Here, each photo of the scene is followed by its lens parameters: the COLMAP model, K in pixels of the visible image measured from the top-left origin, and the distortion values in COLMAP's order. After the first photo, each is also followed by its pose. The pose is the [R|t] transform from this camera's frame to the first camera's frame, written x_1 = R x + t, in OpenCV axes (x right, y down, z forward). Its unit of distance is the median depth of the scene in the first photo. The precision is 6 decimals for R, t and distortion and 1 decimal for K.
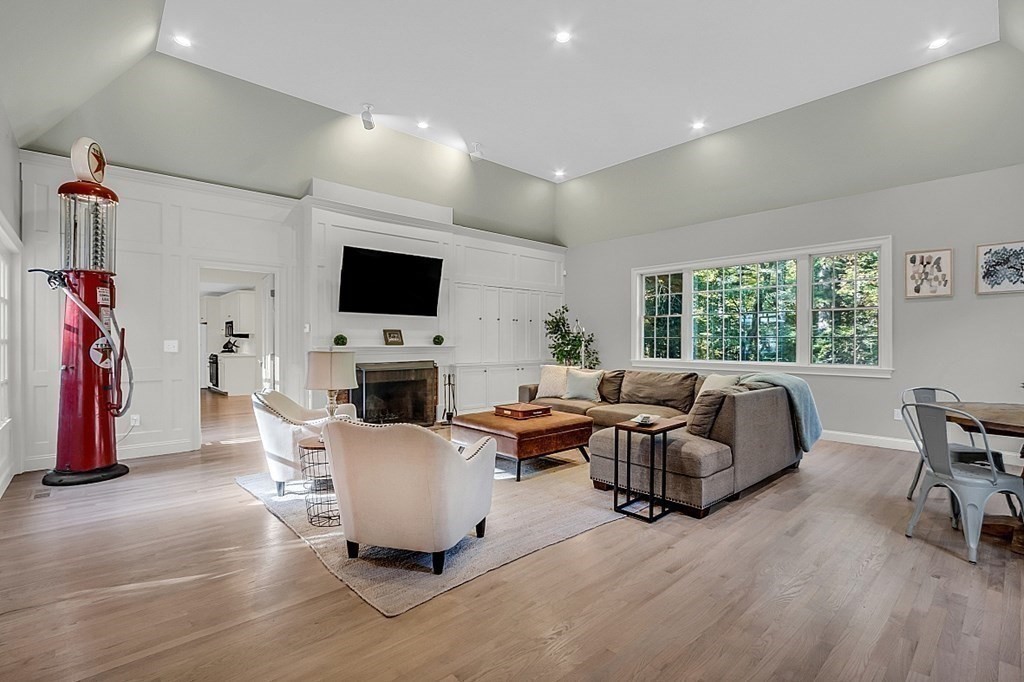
lens RADIAL K [[470.6, 0, 513.7], [0, 470.6, 346.1], [0, 0, 1]] dist [-0.016325, 0.000657]
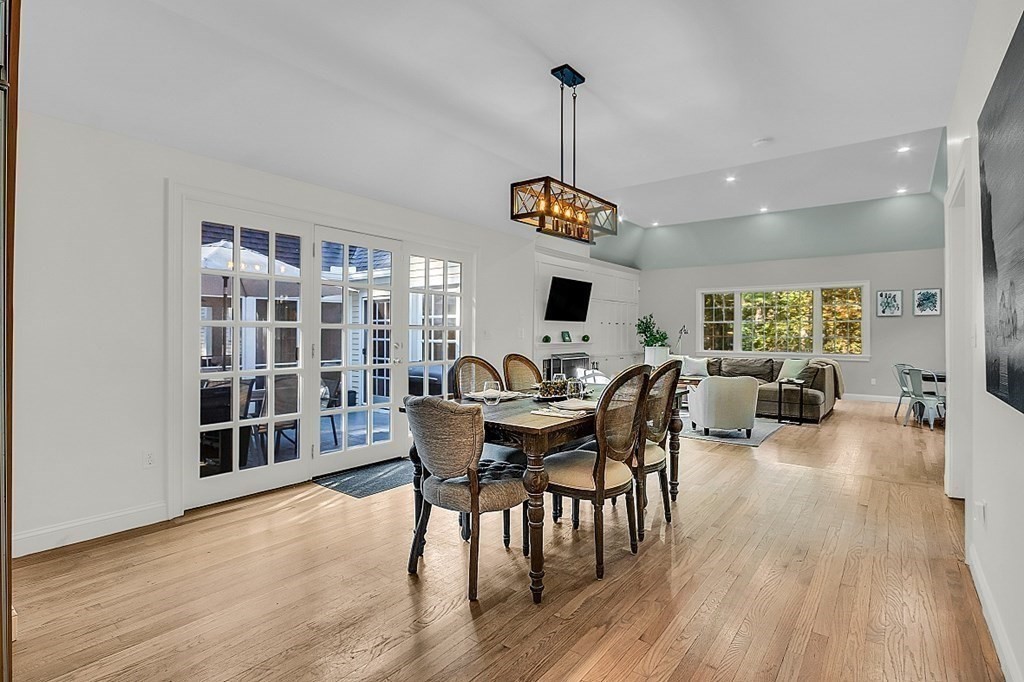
lens RADIAL K [[501.7, 0, 516.0], [0, 501.7, 331.3], [0, 0, 1]] dist [-0.003632, -0.000402]
pose [[0.984140, 0.001839, 0.177387, -0.761855], [0.000371, 0.999923, -0.012423, -0.017998], [-0.177396, 0.012292, 0.984063, -0.570360]]
